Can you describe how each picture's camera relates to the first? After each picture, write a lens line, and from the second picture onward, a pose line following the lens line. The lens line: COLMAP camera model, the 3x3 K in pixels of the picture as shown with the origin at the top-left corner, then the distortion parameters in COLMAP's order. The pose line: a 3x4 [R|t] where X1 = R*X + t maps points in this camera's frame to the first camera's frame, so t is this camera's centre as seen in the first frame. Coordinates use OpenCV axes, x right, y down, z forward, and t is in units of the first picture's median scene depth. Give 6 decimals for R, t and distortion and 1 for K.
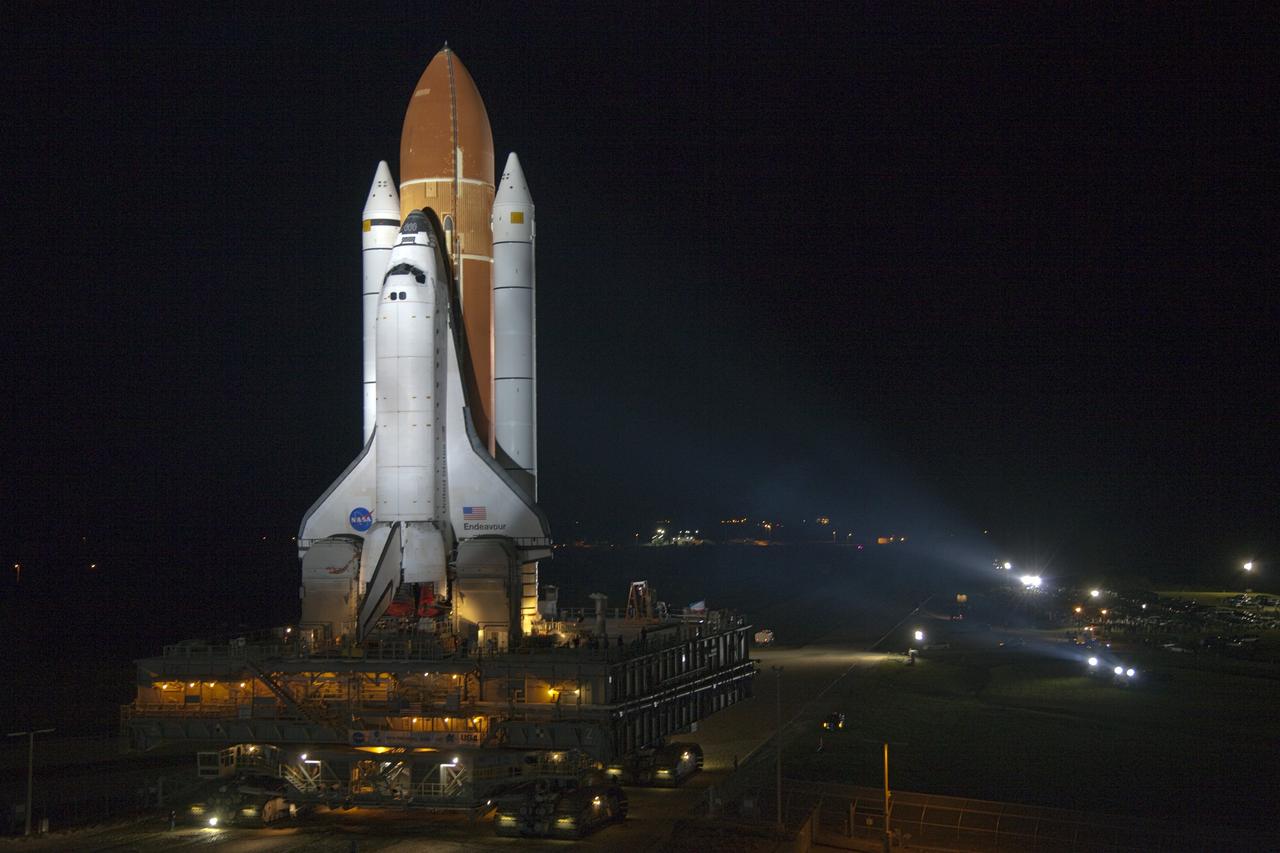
lens RADIAL K [[1765.1, 0, 643.6], [0, 1765.1, 428.1], [0, 0, 1]] dist [0.158352, 0.022420]
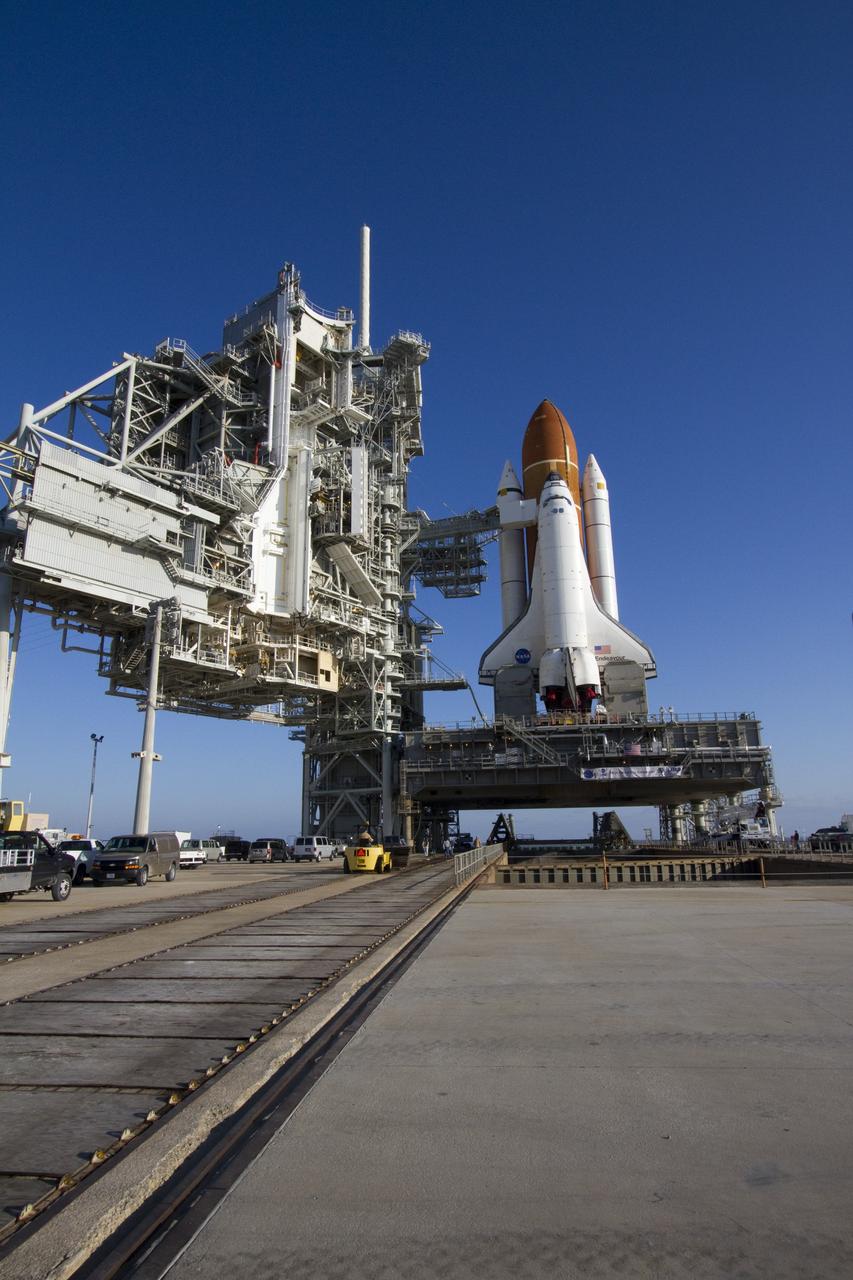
lens RADIAL K [[772.5, 0, 422.1], [0, 772.5, 637.5], [0, 0, 1]] dist [-0.004158, 0.000946]
pose [[0.986849, 0.036751, 0.157414, -0.362270], [-0.002173, 0.976740, -0.214414, 0.184708], [-0.161632, 0.211252, 0.963975, 0.372266]]
